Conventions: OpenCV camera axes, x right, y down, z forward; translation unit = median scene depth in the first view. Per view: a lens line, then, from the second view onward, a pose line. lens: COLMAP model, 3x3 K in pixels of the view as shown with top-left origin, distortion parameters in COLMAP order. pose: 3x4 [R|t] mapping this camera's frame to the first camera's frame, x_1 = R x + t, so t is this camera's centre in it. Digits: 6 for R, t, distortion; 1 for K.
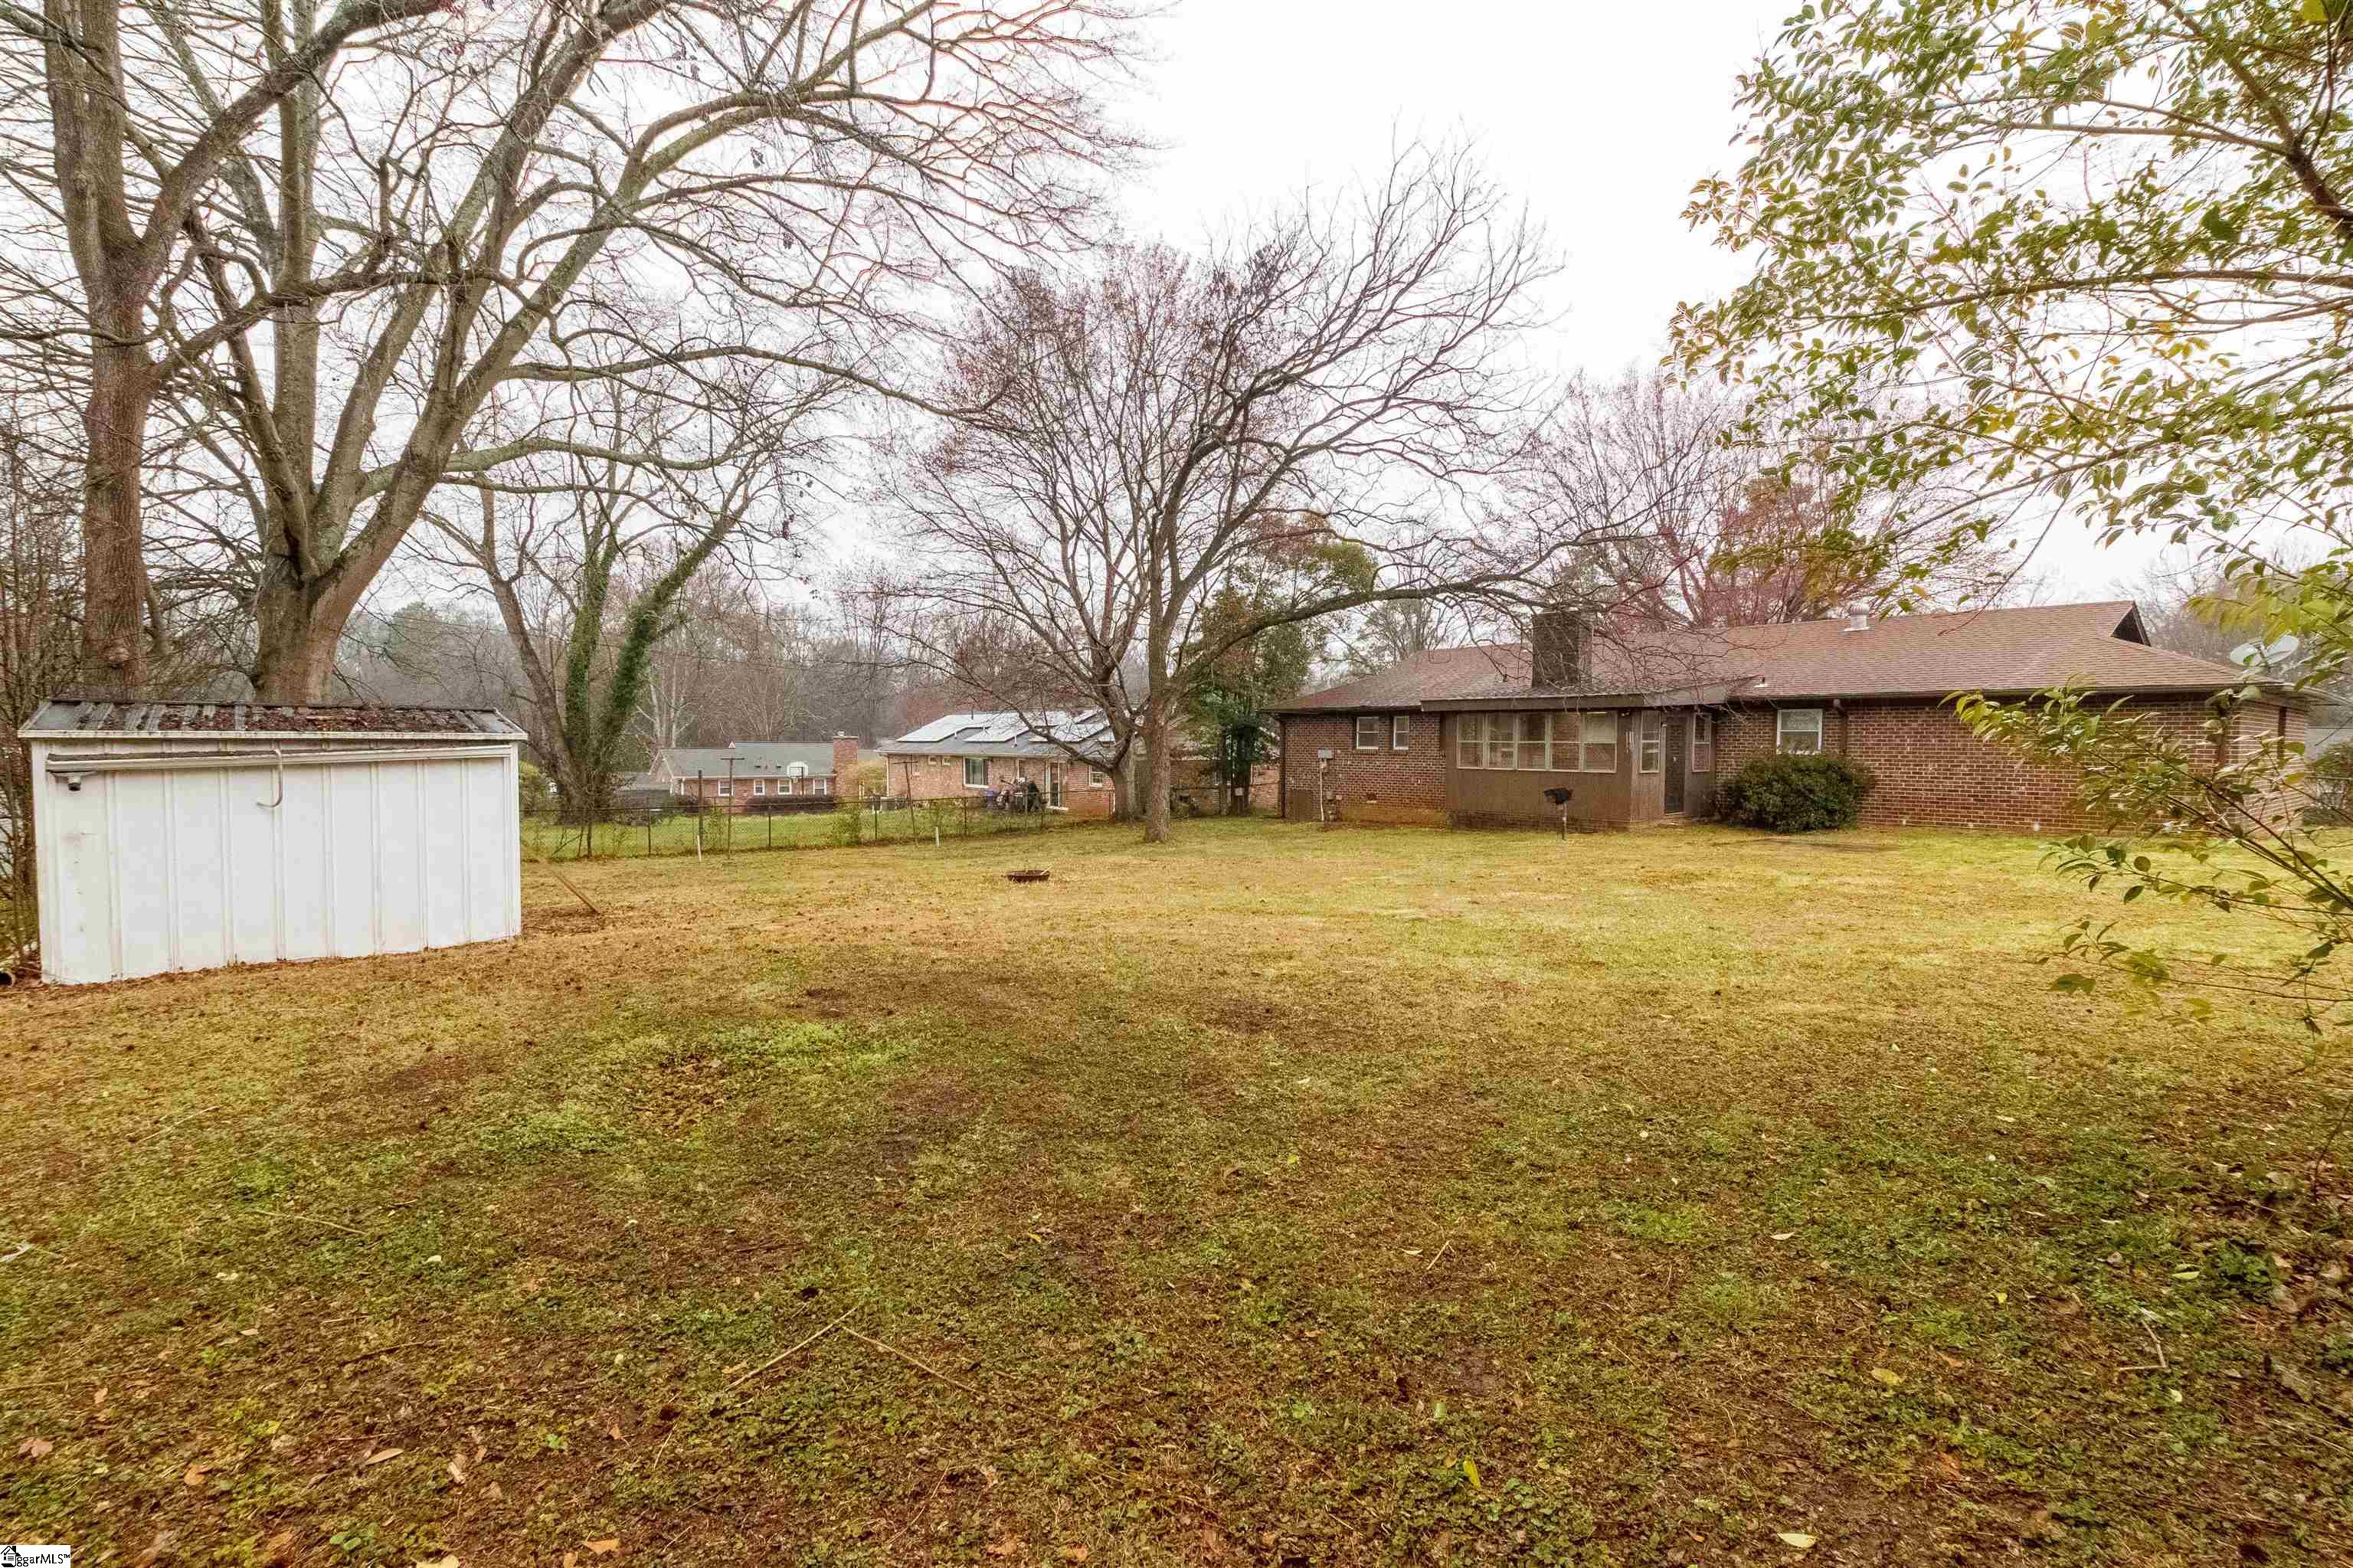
lens RADIAL K [[1113.1, 0, 1169.0], [0, 1113.1, 766.9], [0, 0, 1]] dist [0.000746, 0.000998]
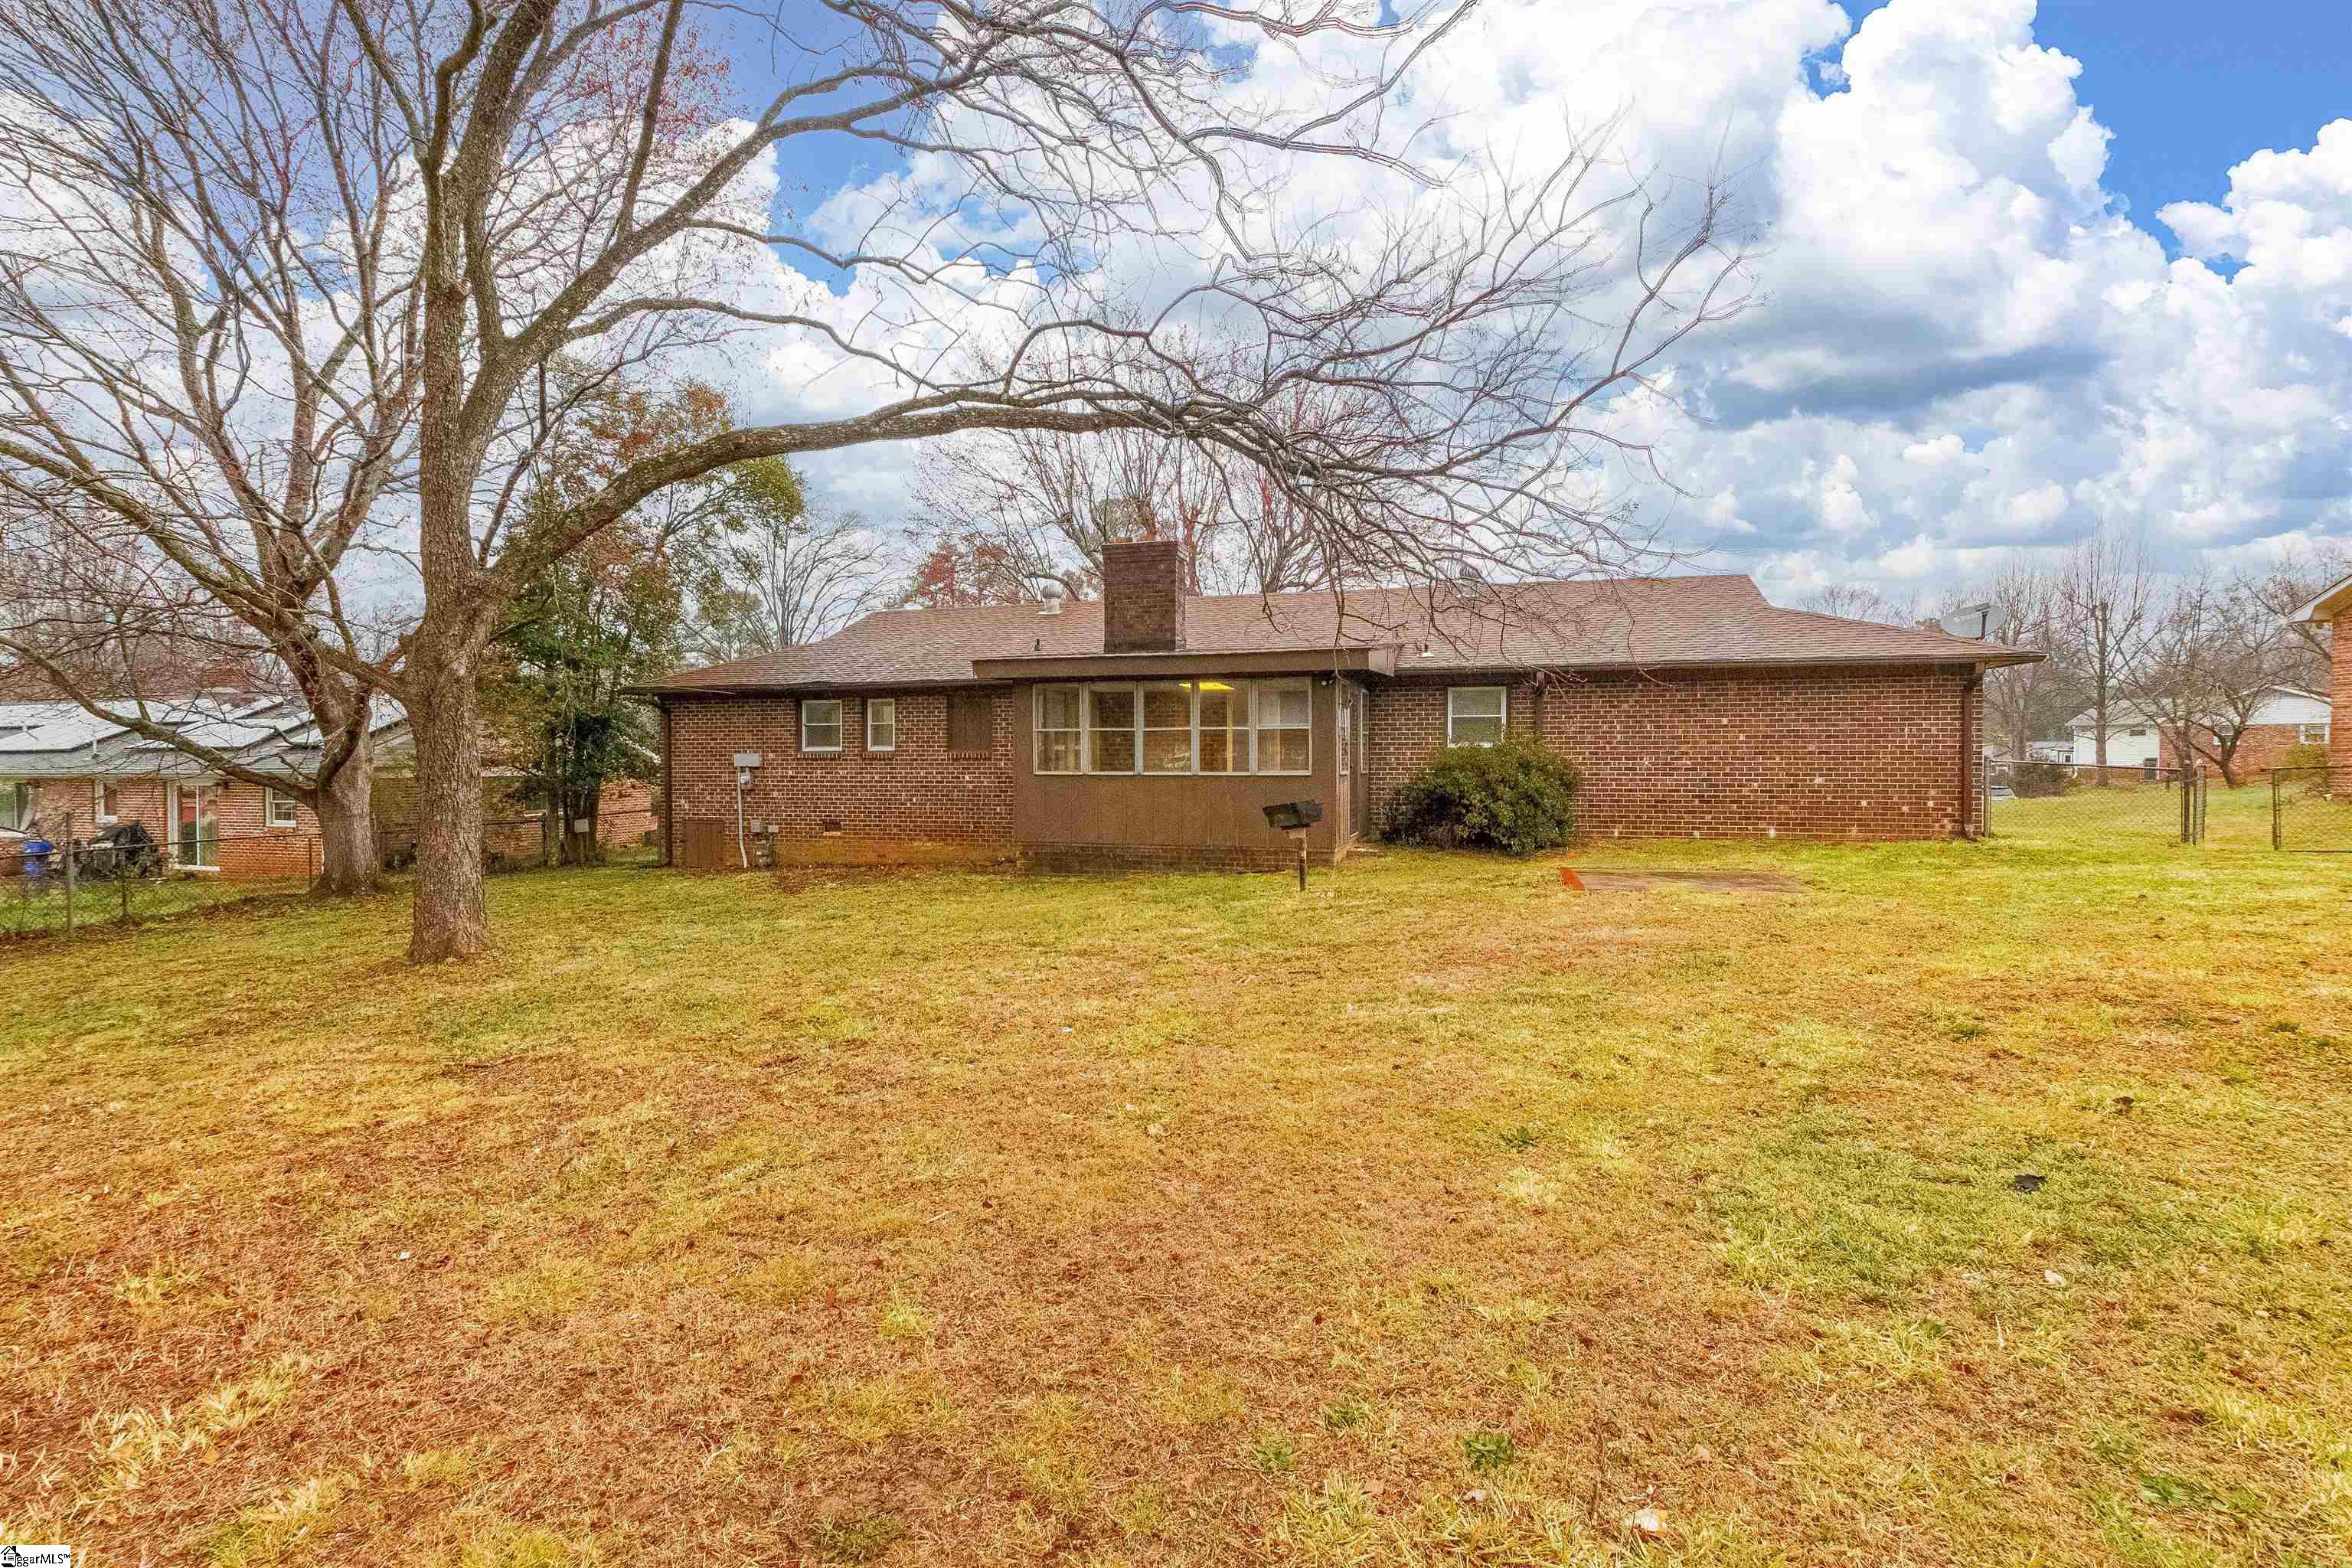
lens RADIAL K [[1112.6, 0, 1168.5], [0, 1112.6, 766.9], [0, 0, 1]] dist [0.000746, 0.000998]
pose [[0.826231, -0.011289, 0.563218, -0.015703], [0.021242, 0.999712, -0.011124, 0.004147], [-0.562931, 0.021155, 0.826233, 0.369114]]
